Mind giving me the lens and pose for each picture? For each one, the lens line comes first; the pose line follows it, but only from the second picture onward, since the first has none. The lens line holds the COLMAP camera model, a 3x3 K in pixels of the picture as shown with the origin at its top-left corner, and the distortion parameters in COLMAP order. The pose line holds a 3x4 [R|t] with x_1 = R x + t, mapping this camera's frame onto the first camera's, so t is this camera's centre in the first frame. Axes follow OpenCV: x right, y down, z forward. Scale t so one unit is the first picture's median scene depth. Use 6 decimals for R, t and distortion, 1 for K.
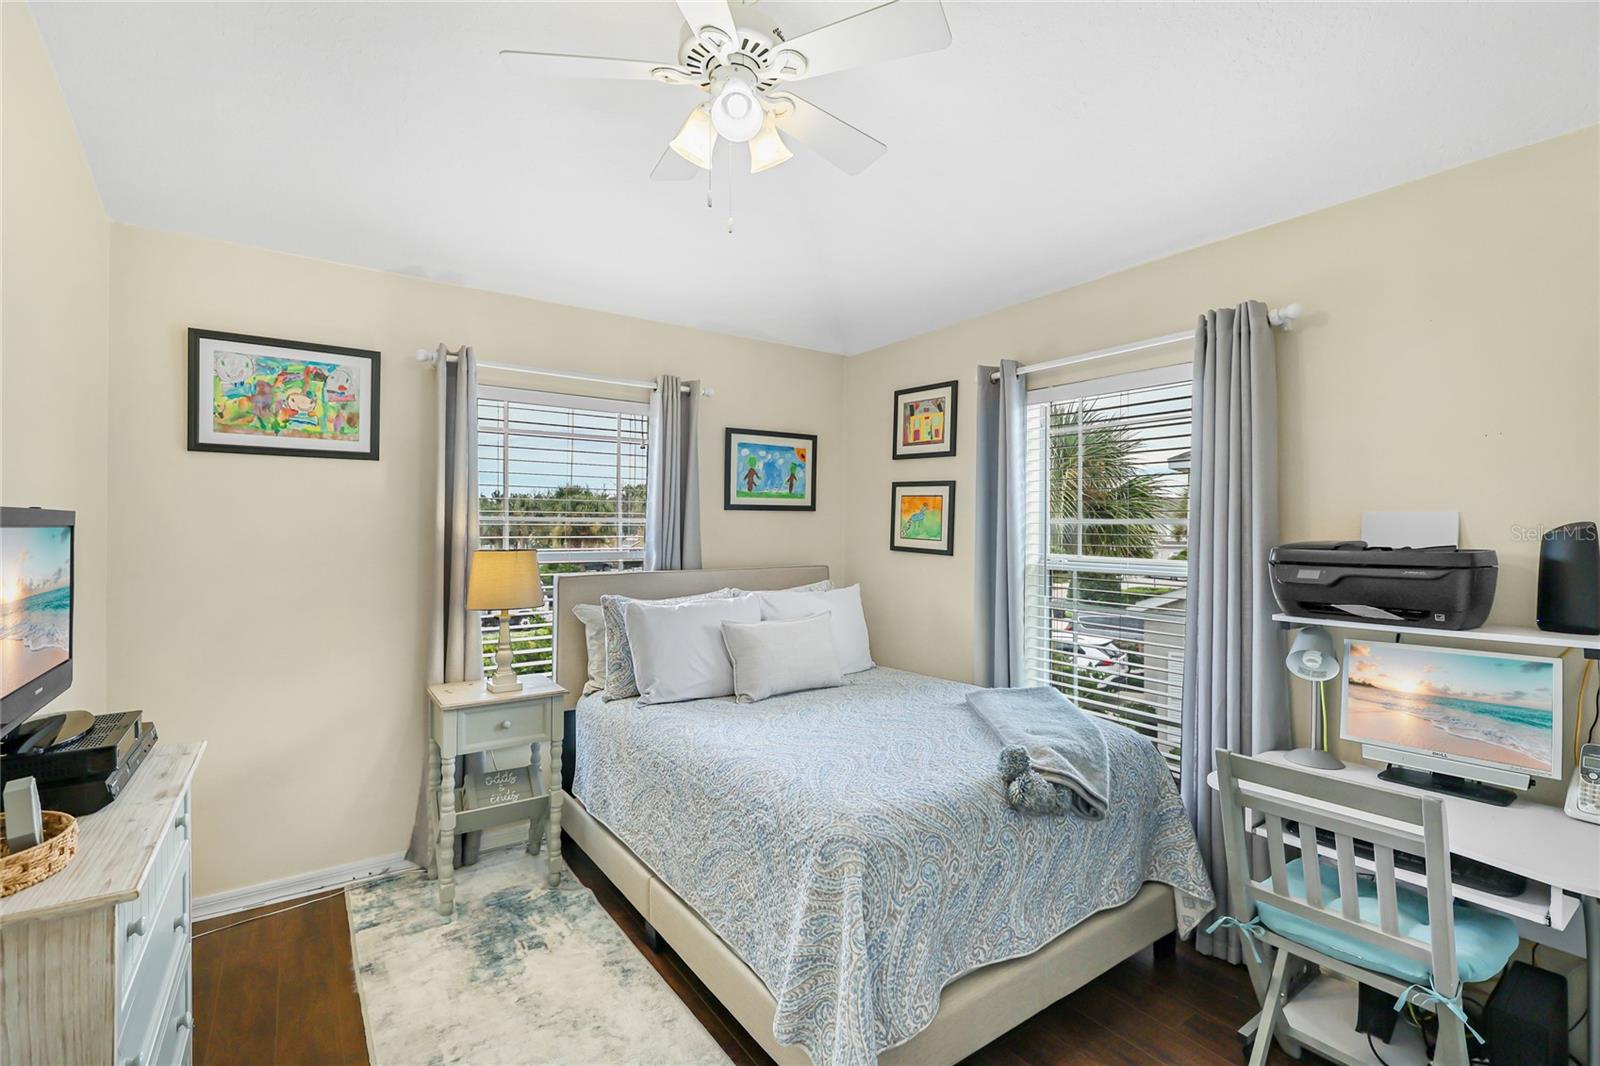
lens RADIAL K [[716.3, 0, 801.8], [0, 716.3, 529.0], [0, 0, 1]] dist [-0.001264, -0.000009]
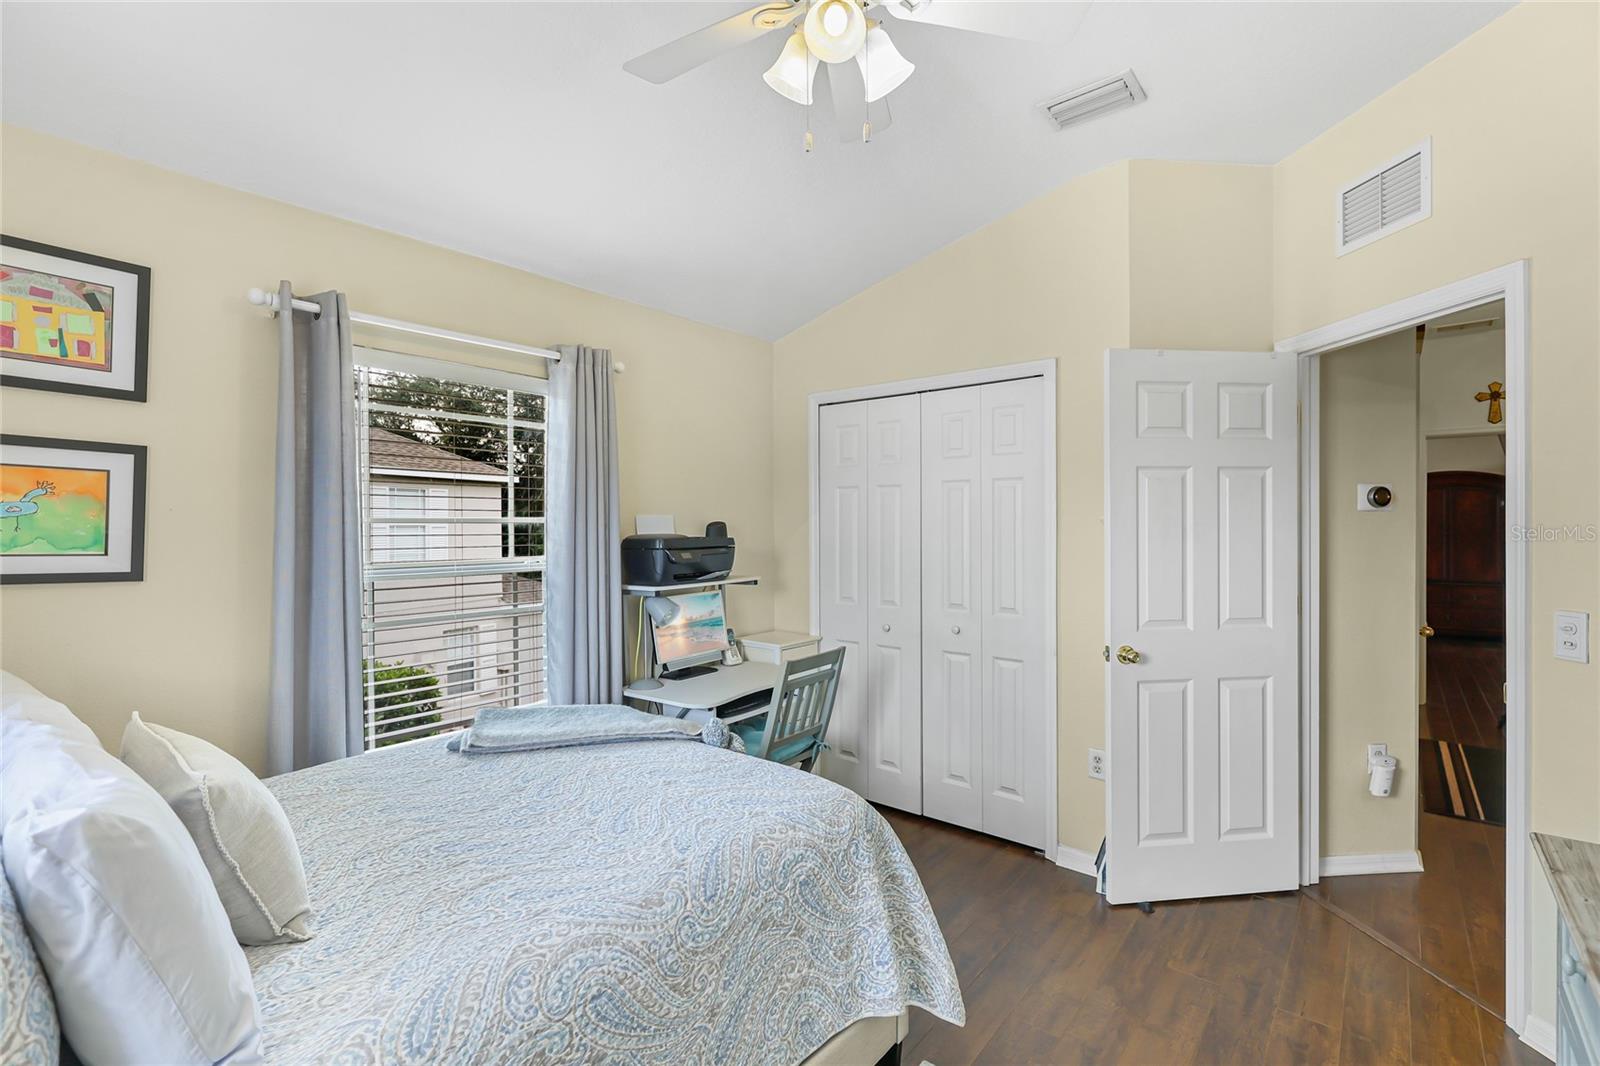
lens RADIAL K [[716.3, 0, 801.8], [0, 716.3, 529.0], [0, 0, 1]] dist [-0.001264, -0.000009]
pose [[-0.268182, -0.008847, 0.963328, -0.762006], [0.007486, 0.999909, 0.011267, -0.008634], [-0.963339, 0.010233, -0.268091, 1.078422]]
